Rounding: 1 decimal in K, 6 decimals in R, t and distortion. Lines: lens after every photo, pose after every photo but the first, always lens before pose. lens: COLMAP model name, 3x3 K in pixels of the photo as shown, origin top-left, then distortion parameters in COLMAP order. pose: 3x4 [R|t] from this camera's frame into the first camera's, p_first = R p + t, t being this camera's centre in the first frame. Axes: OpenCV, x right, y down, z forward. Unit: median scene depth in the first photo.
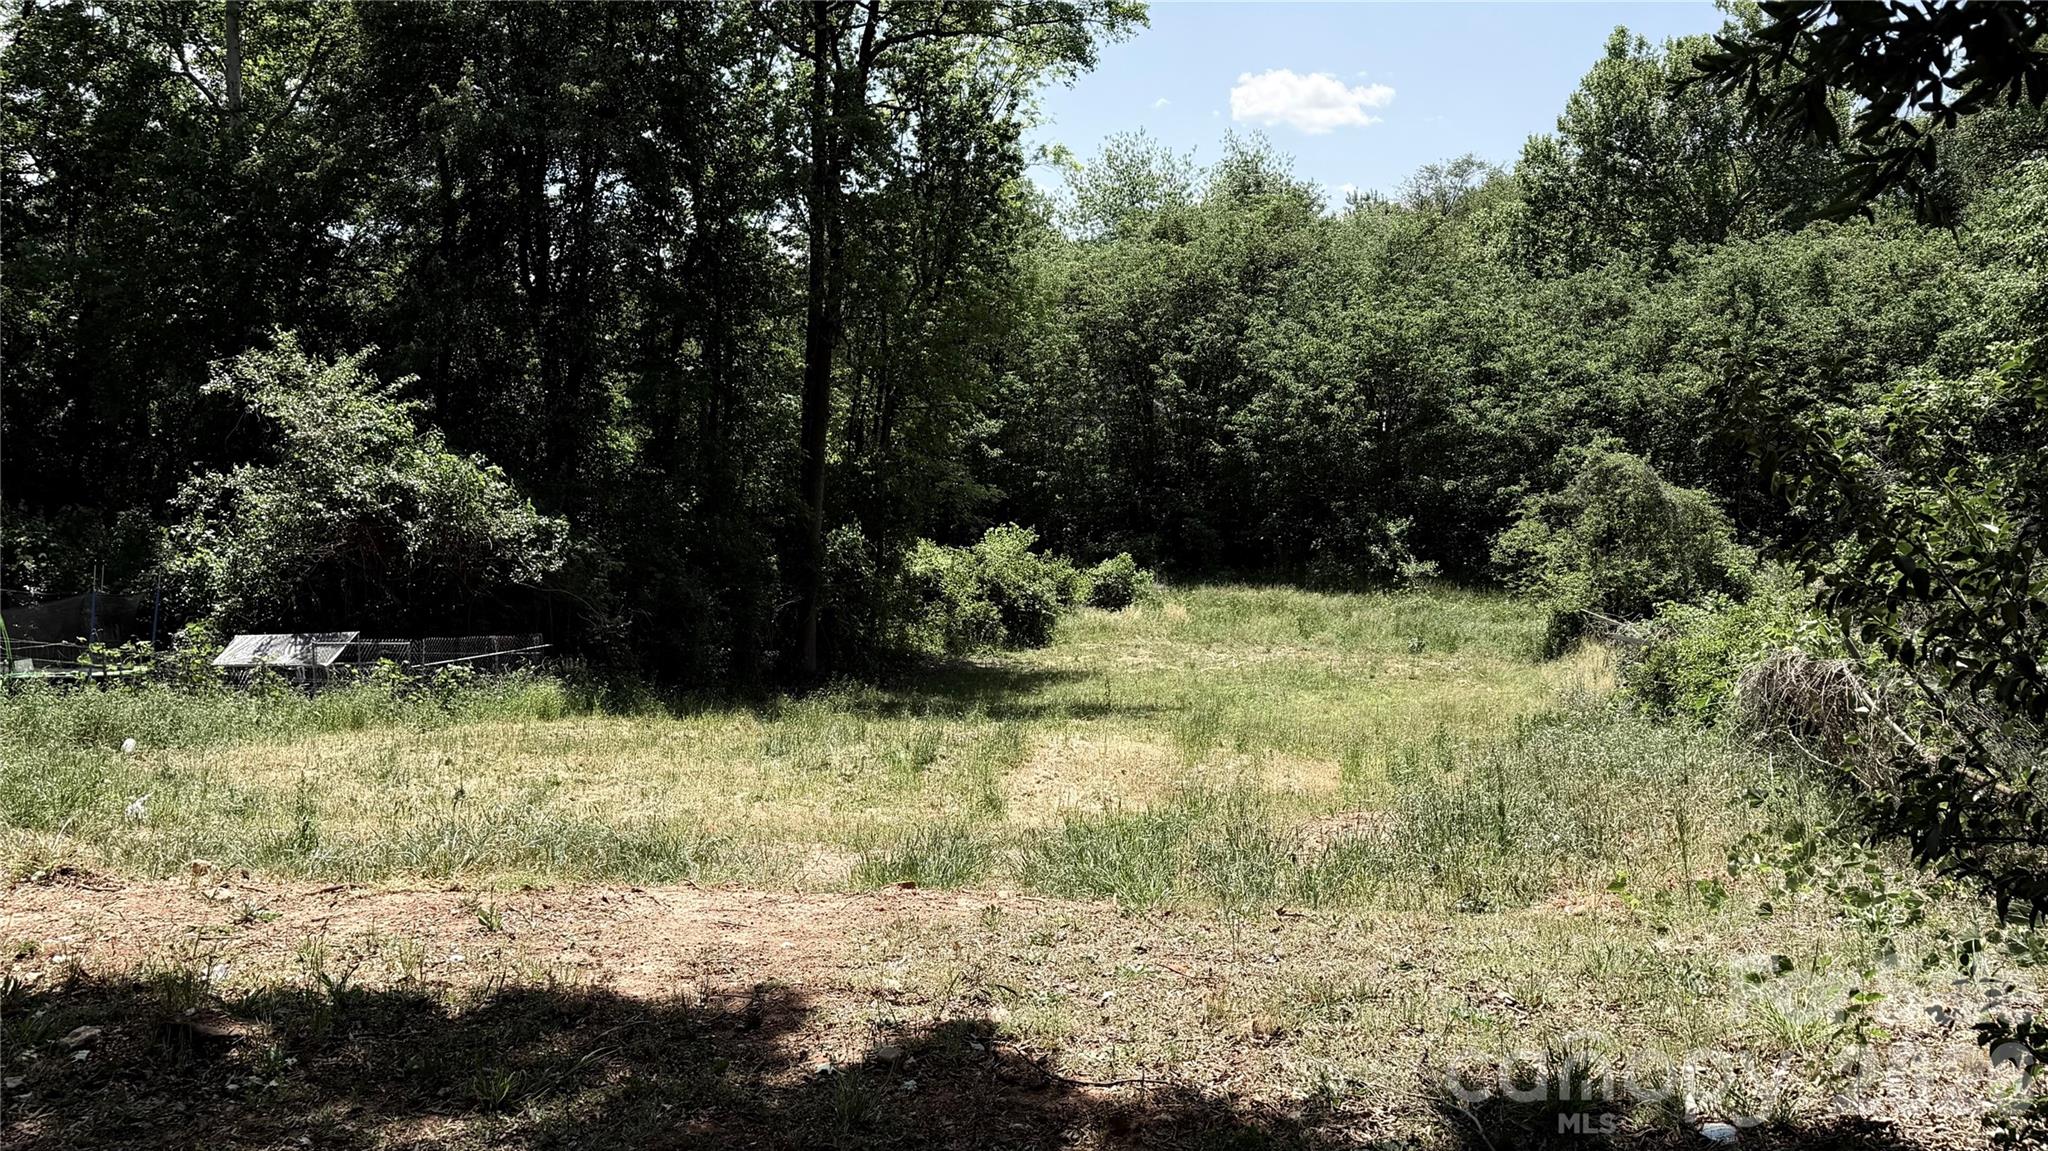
lens RADIAL K [[1794.7, 0, 1024.0], [0, 1794.7, 575.5], [0, 0, 1]] dist [0.199825, -0.390352]
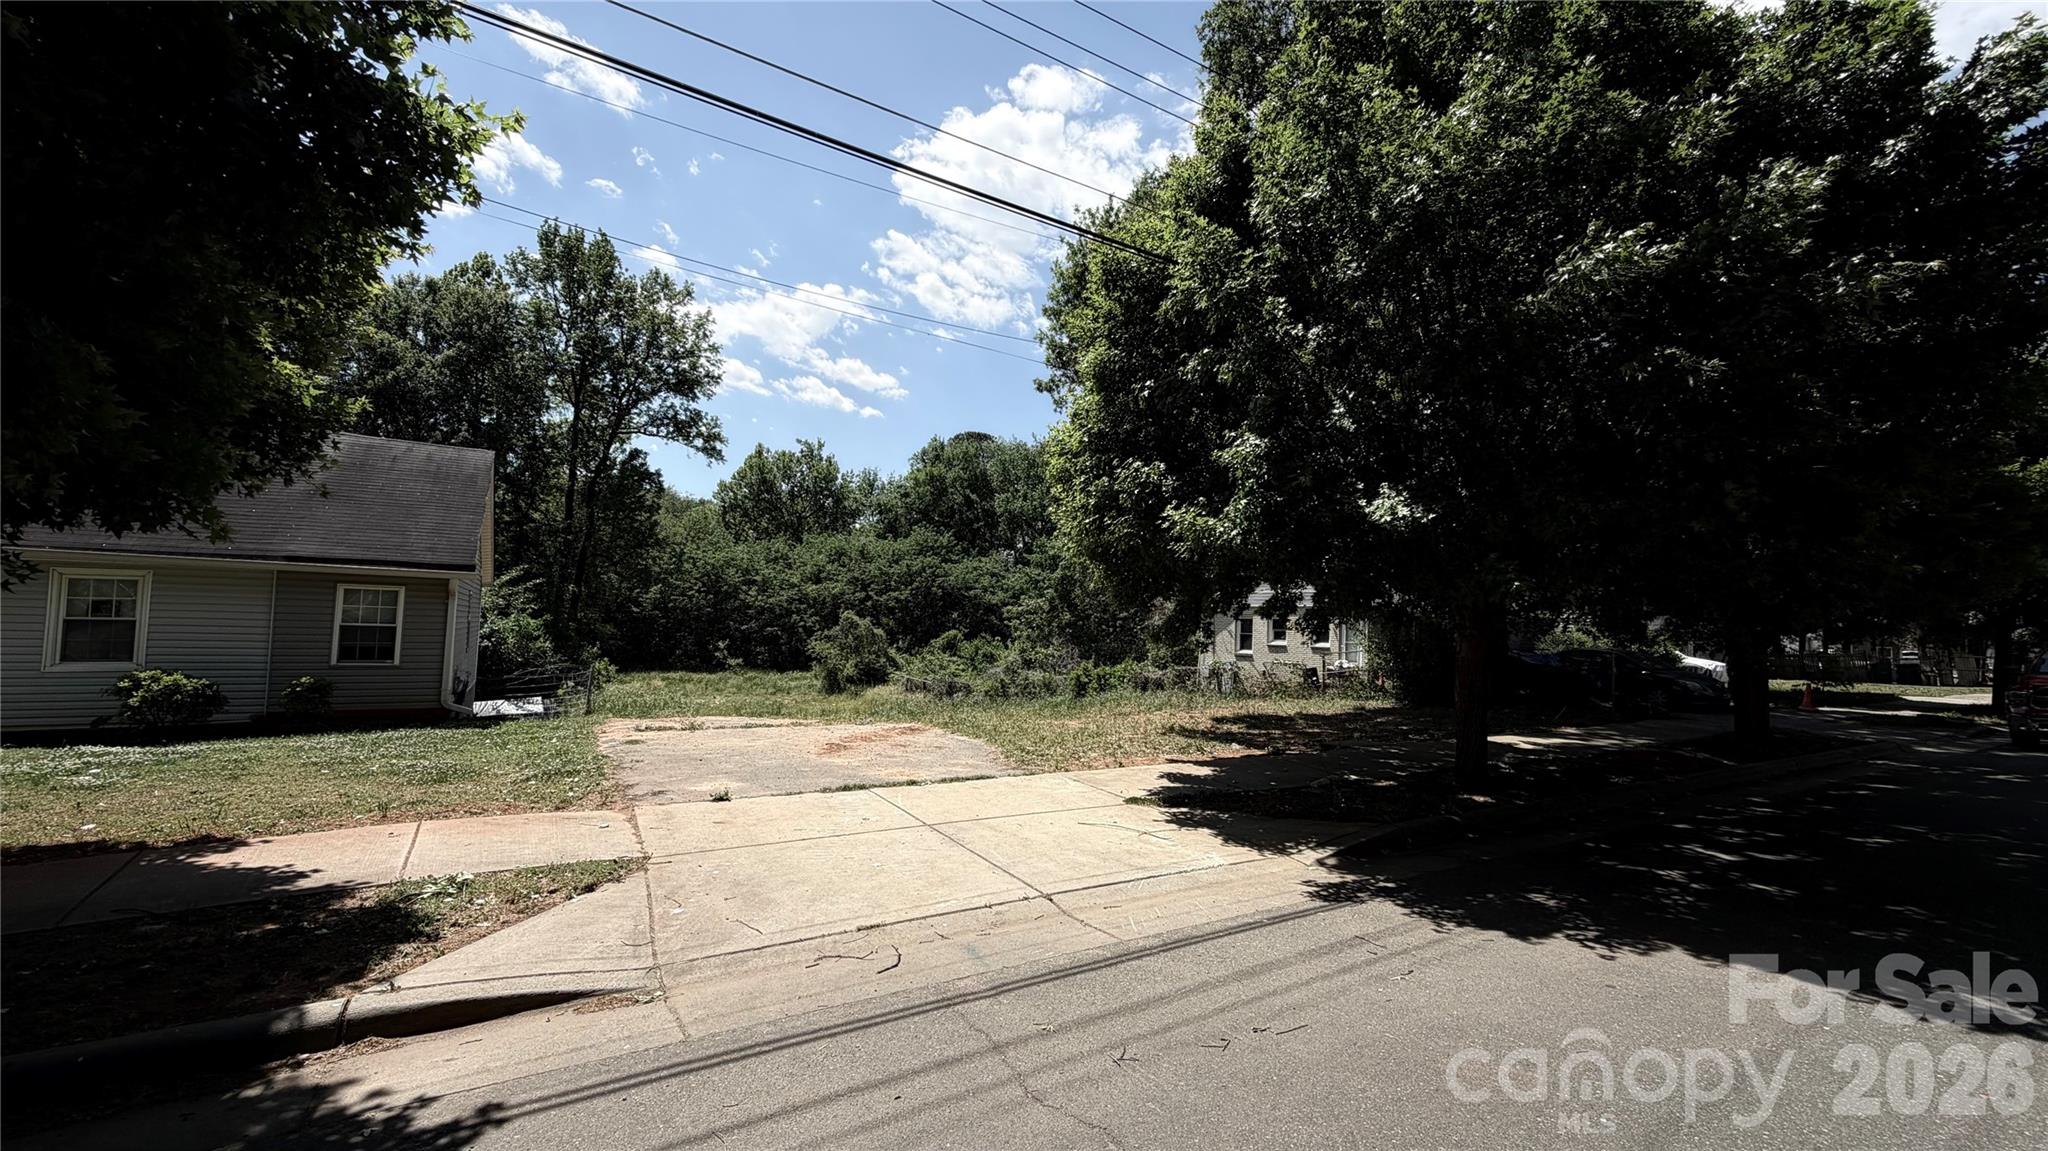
lens RADIAL K [[837.8, 0, 1024.0], [0, 837.8, 575.5], [0, 0, 1]] dist [0.011793, -0.000031]
pose [[0.707211, 0.046698, 0.705459, -0.296741], [0.029054, 0.995054, -0.094995, -0.000590], [-0.706405, 0.087678, 0.702356, -0.053665]]
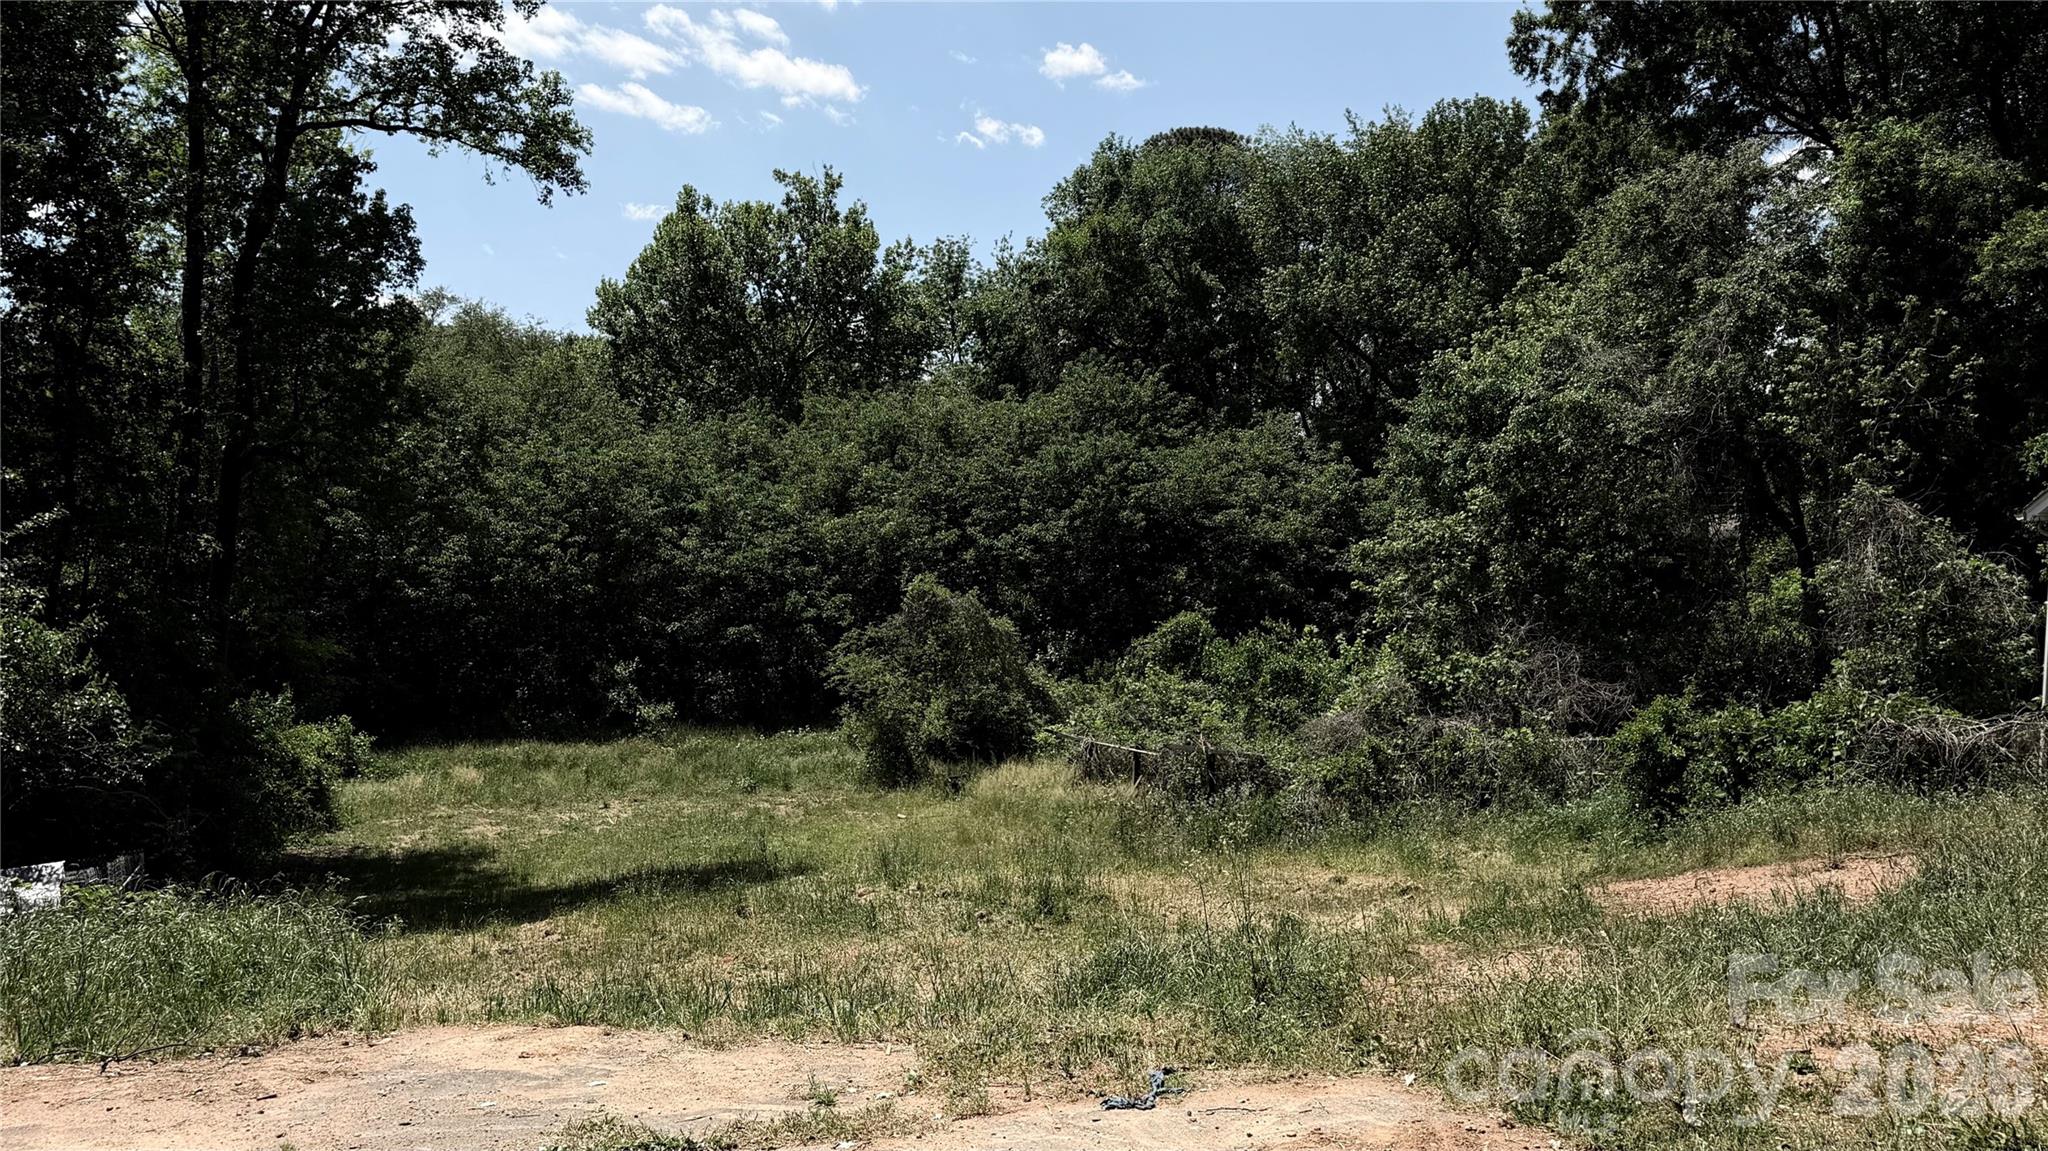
lens RADIAL K [[1867.5, 0, 1032.3], [0, 1867.5, 552.5], [0, 0, 1]] dist [0.164666, 0.000425]
pose [[0.799407, -0.010678, 0.600695, -0.227888], [0.065003, 0.995510, -0.068810, -0.005900], [-0.597263, 0.094054, 0.796511, 0.062816]]
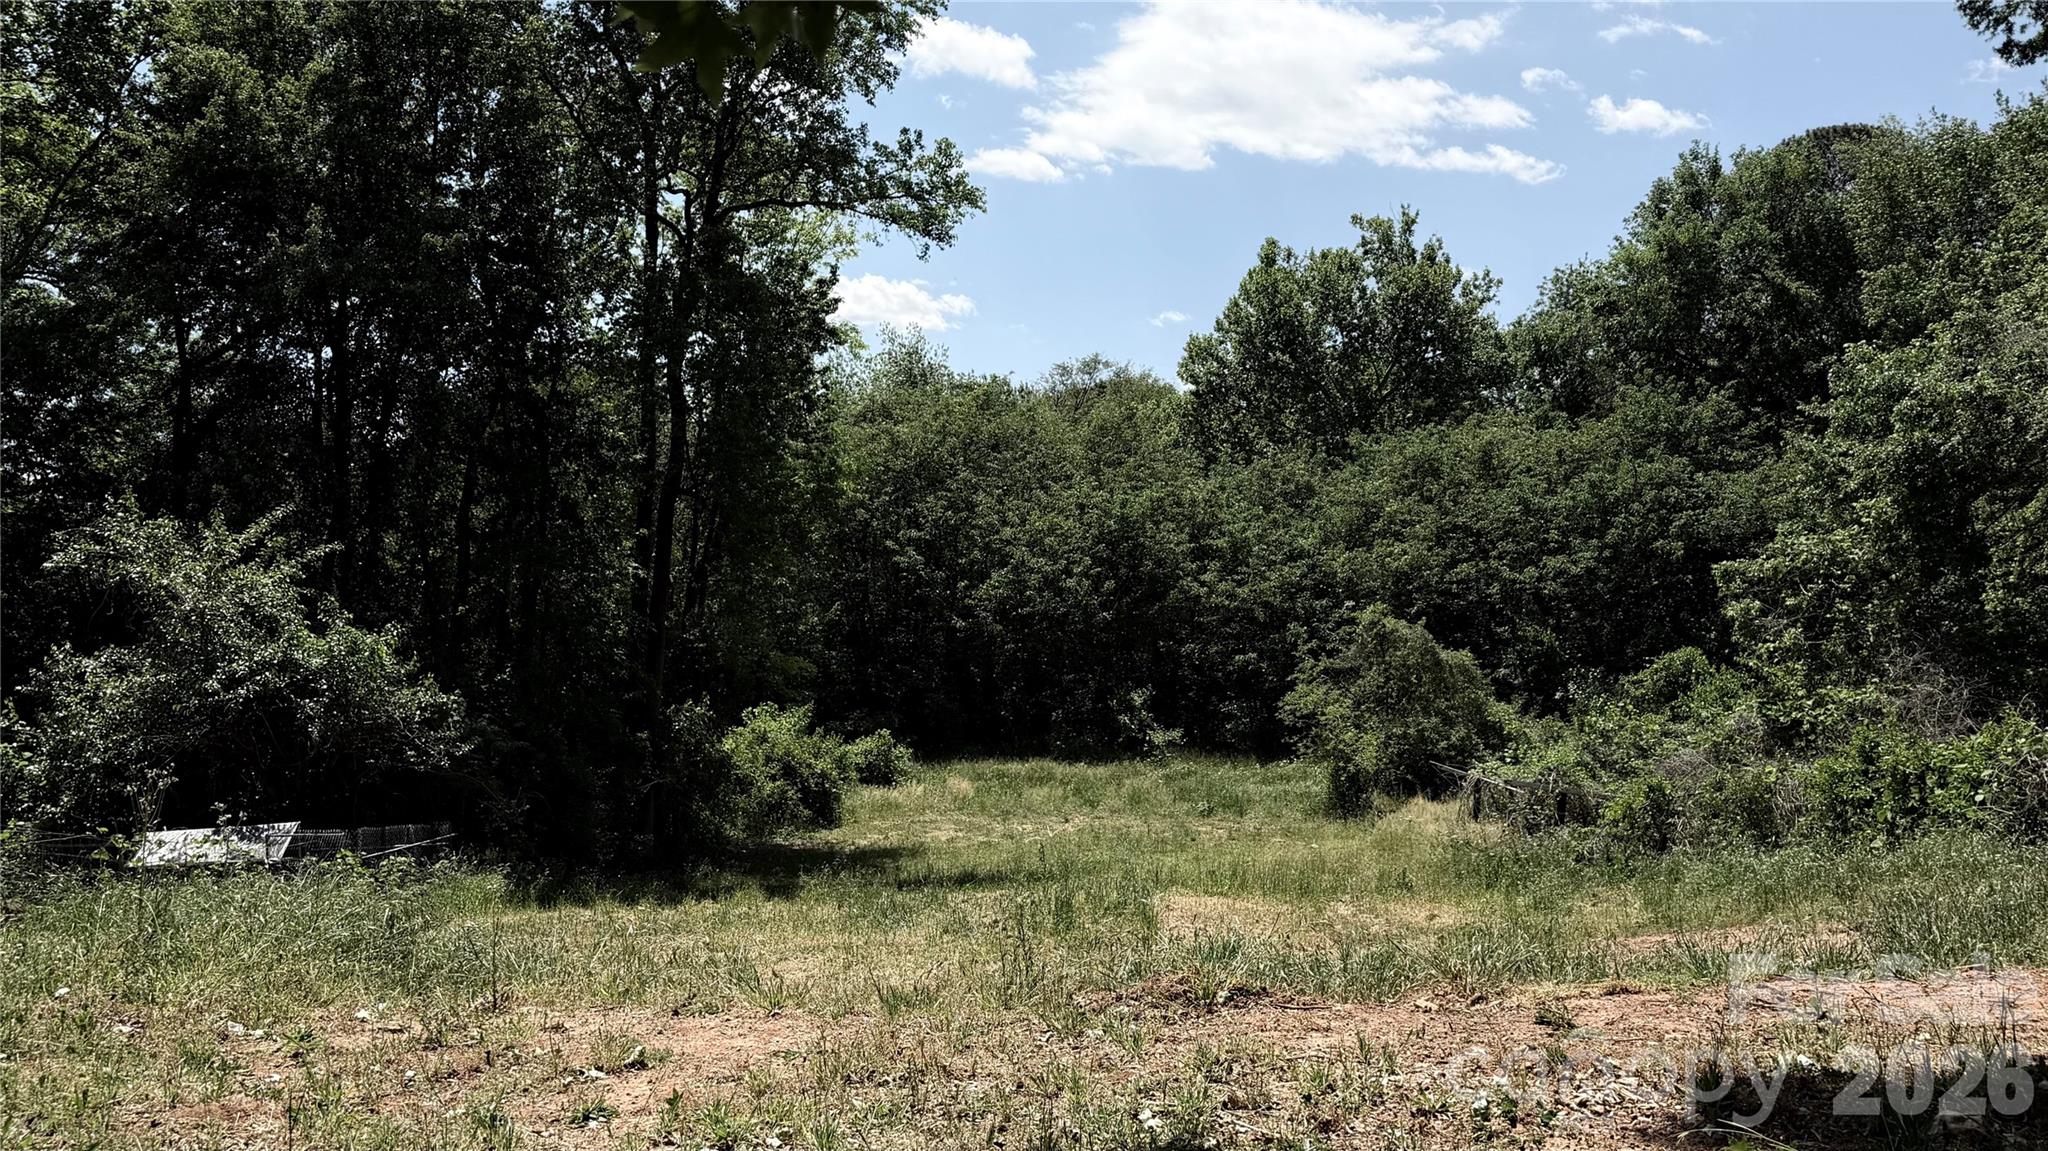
lens RADIAL K [[1794.7, 0, 1024.0], [0, 1794.7, 575.5], [0, 0, 1]] dist [0.199825, -0.390352]
pose [[0.970943, -0.008784, 0.239149, -0.103225], [0.034013, 0.994246, -0.101573, 0.006229], [-0.236881, 0.106756, 0.965655, 0.022957]]
